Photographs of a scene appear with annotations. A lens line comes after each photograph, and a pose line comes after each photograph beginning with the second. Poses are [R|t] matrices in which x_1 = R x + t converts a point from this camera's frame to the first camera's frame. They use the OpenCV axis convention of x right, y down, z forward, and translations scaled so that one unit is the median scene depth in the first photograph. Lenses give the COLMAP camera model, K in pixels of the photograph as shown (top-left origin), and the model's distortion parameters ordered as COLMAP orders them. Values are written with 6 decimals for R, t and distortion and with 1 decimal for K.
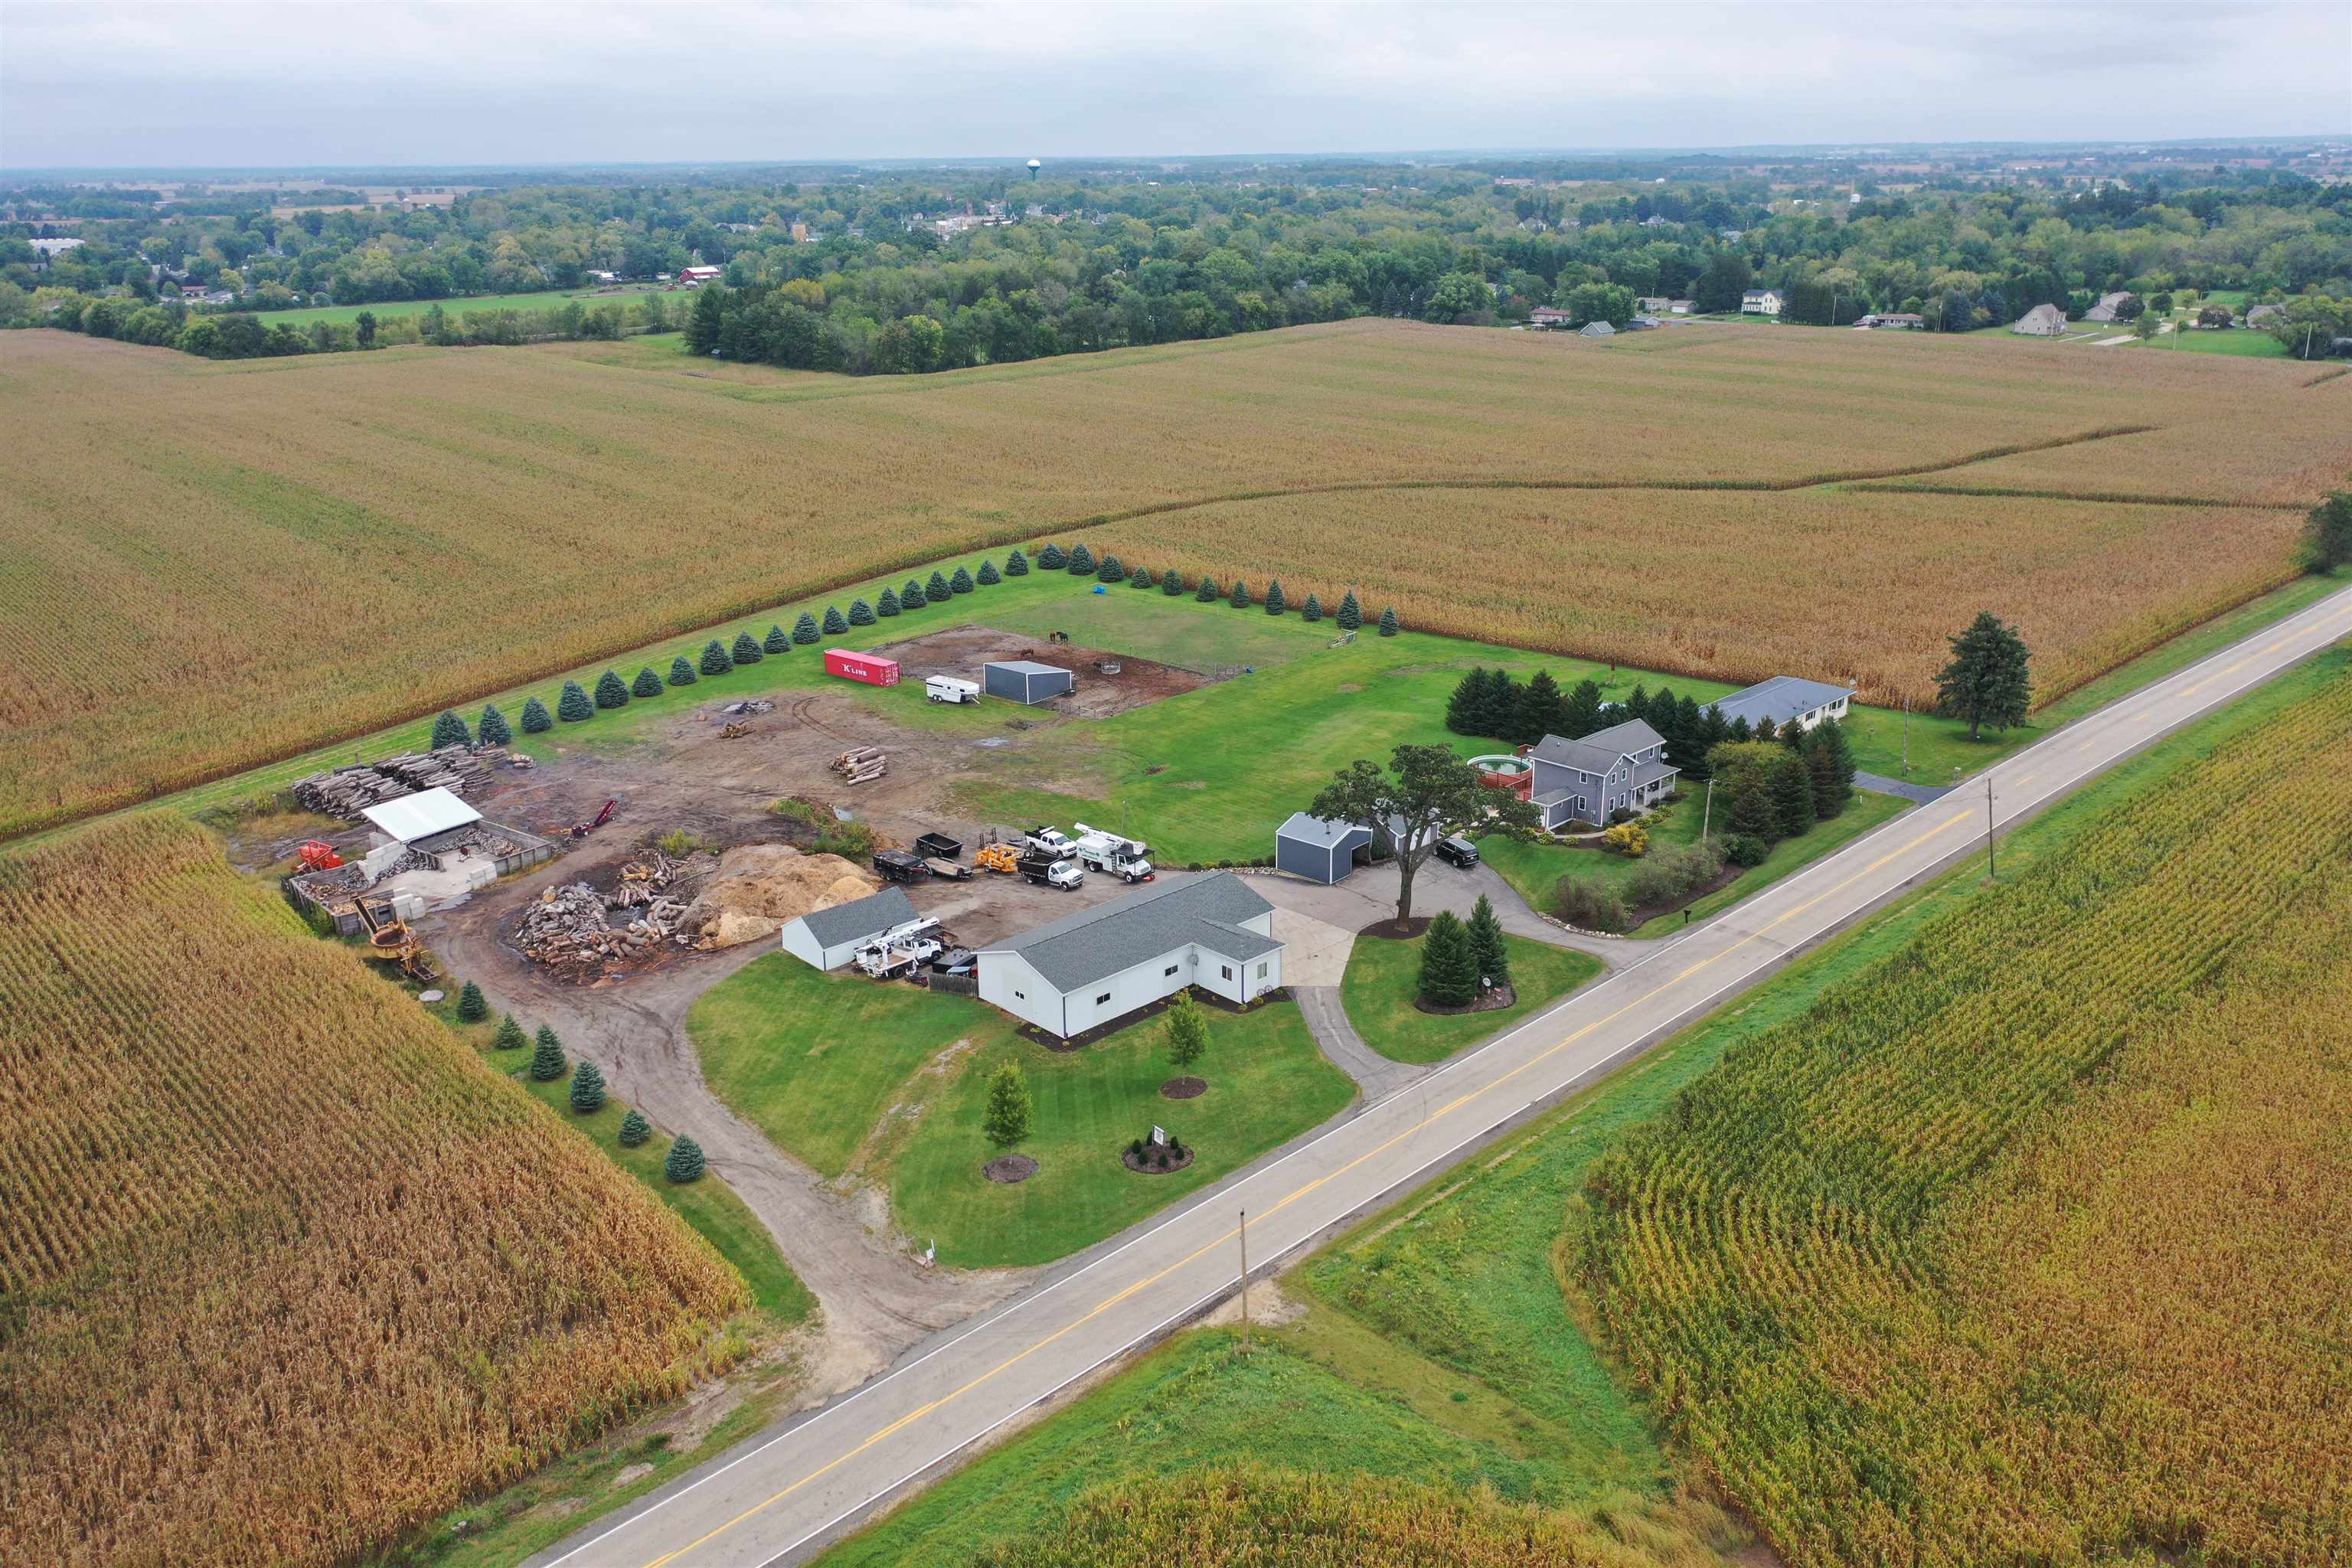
lens RADIAL K [[1855.8, 0, 1168.4], [0, 1855.8, 795.2], [0, 0, 1]] dist [0.017304, 0.000413]
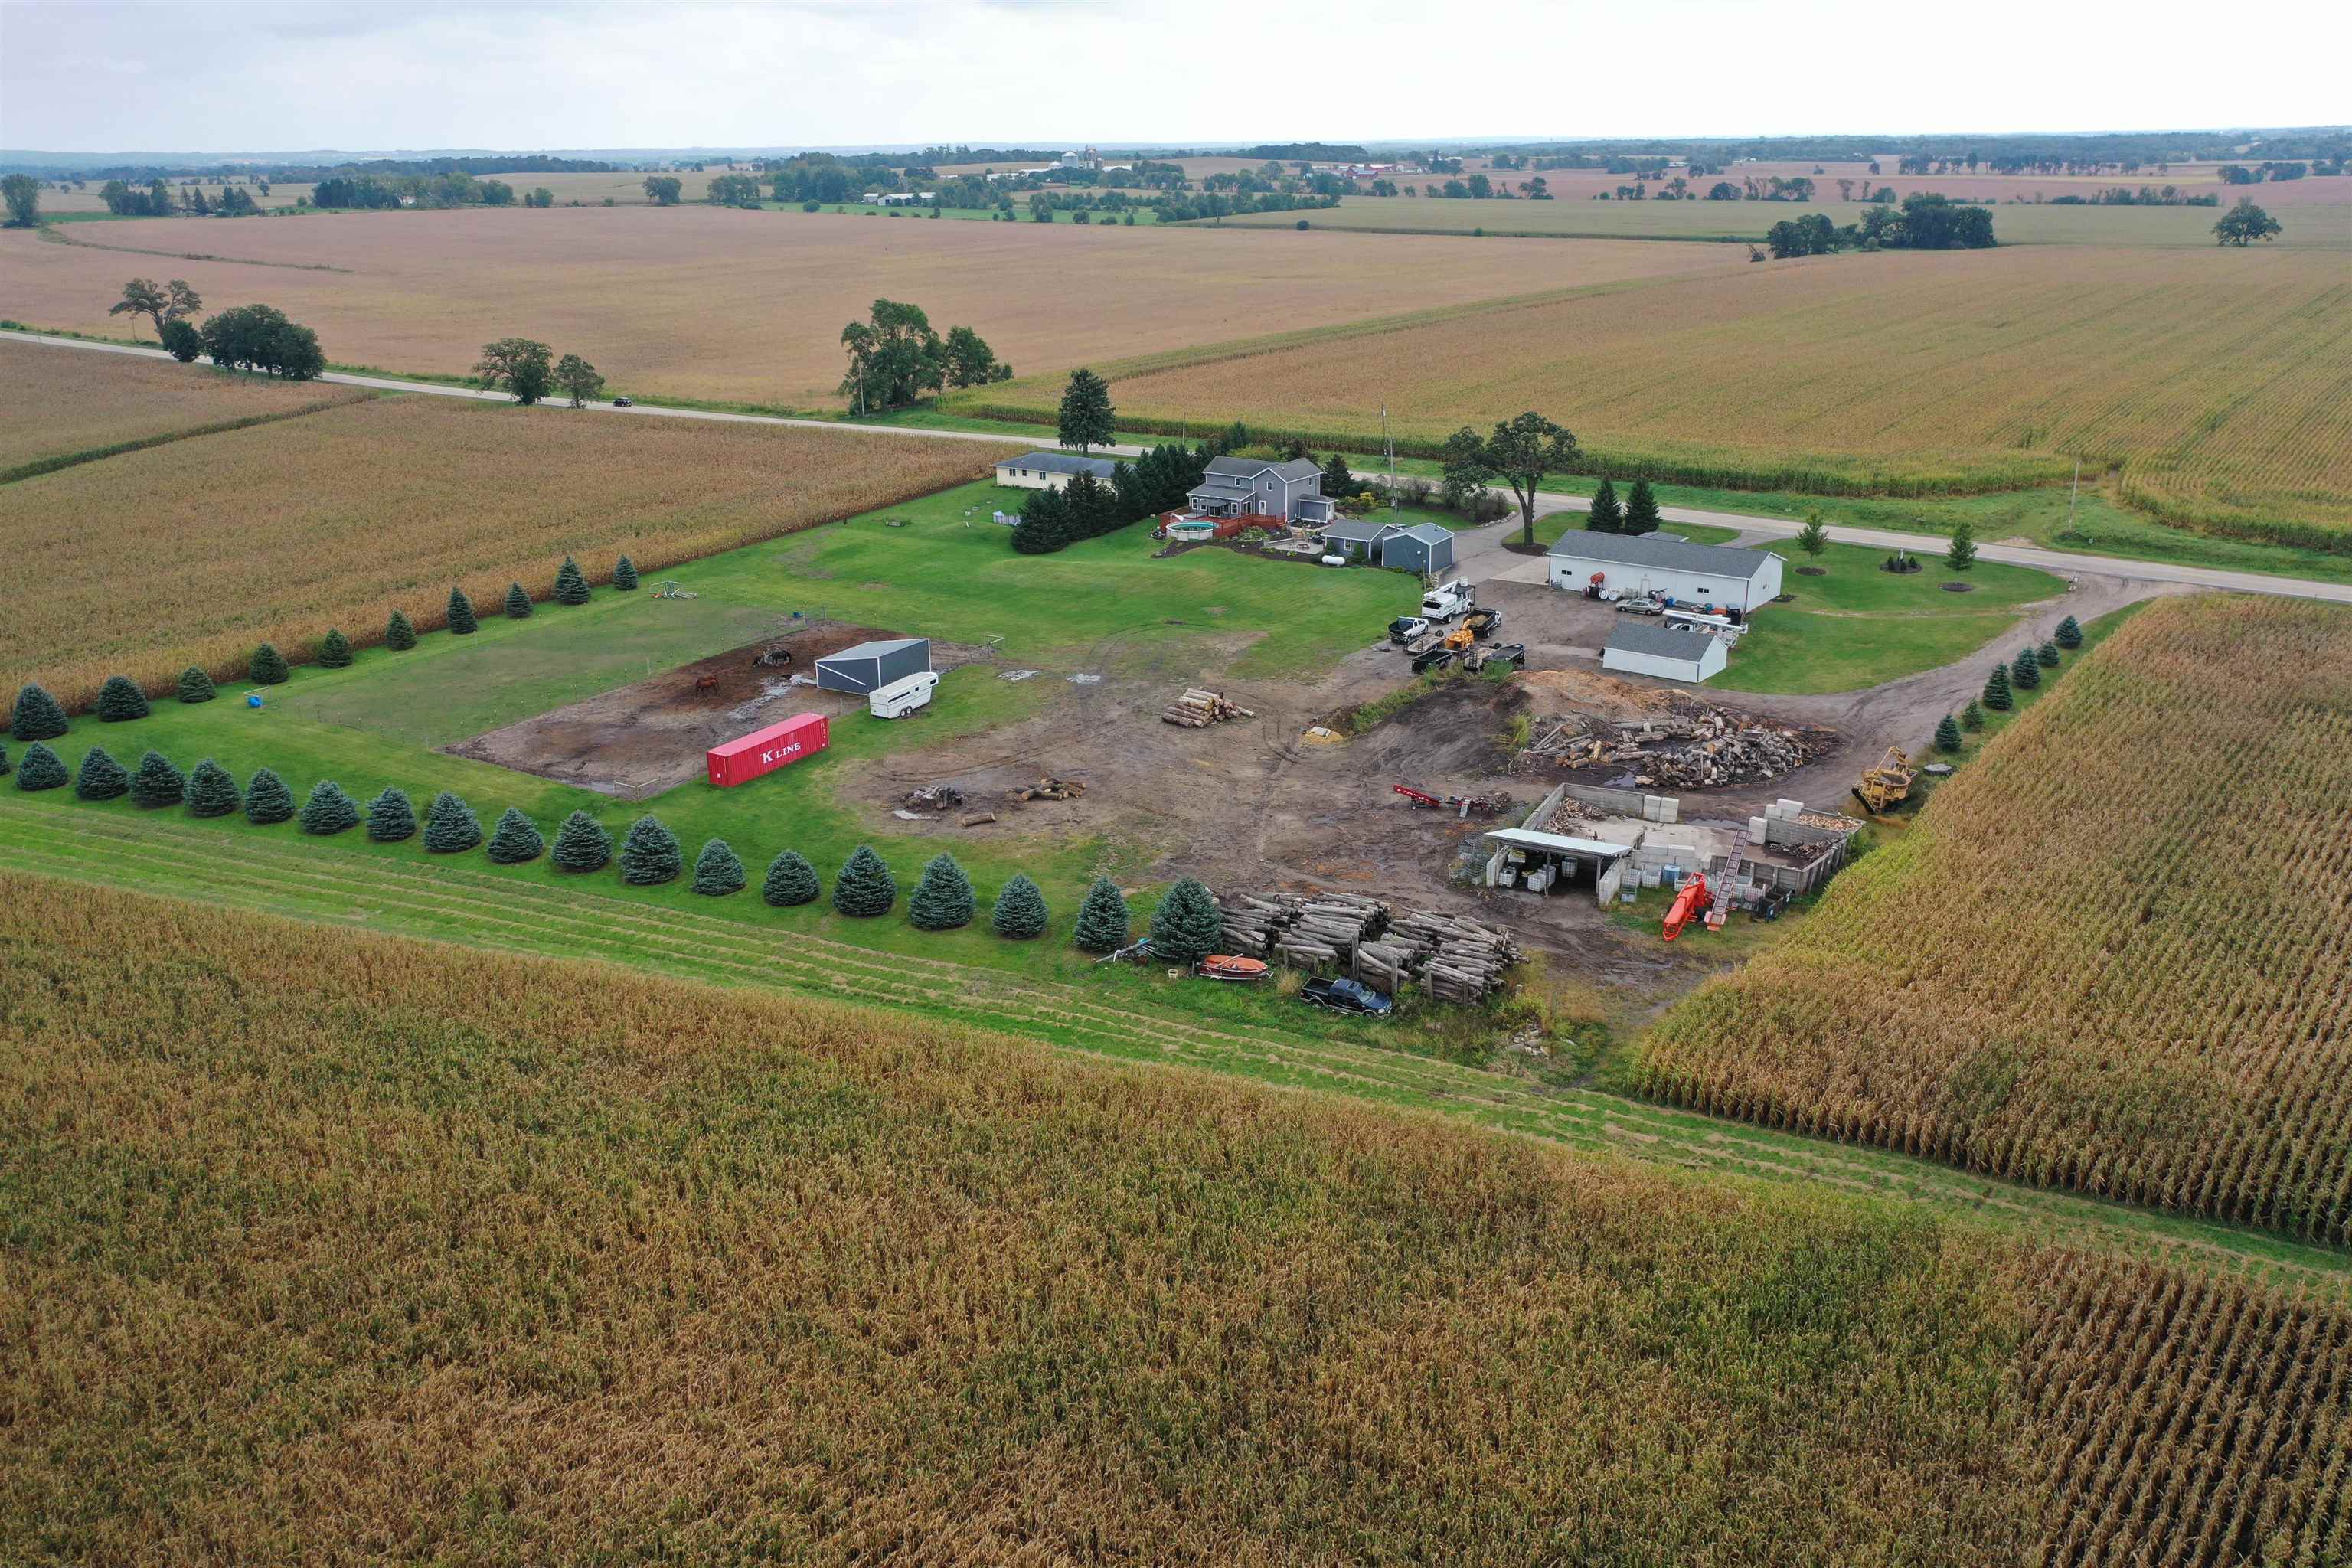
lens RADIAL K [[1855.8, 0, 1171.5], [0, 1855.8, 783.8], [0, 0, 1]] dist [0.017304, 0.000413]
pose [[-0.166562, -0.310584, 0.935839, -0.878973], [0.339582, 0.872968, 0.350158, -0.261165], [-0.925711, 0.376118, -0.039935, 0.986887]]
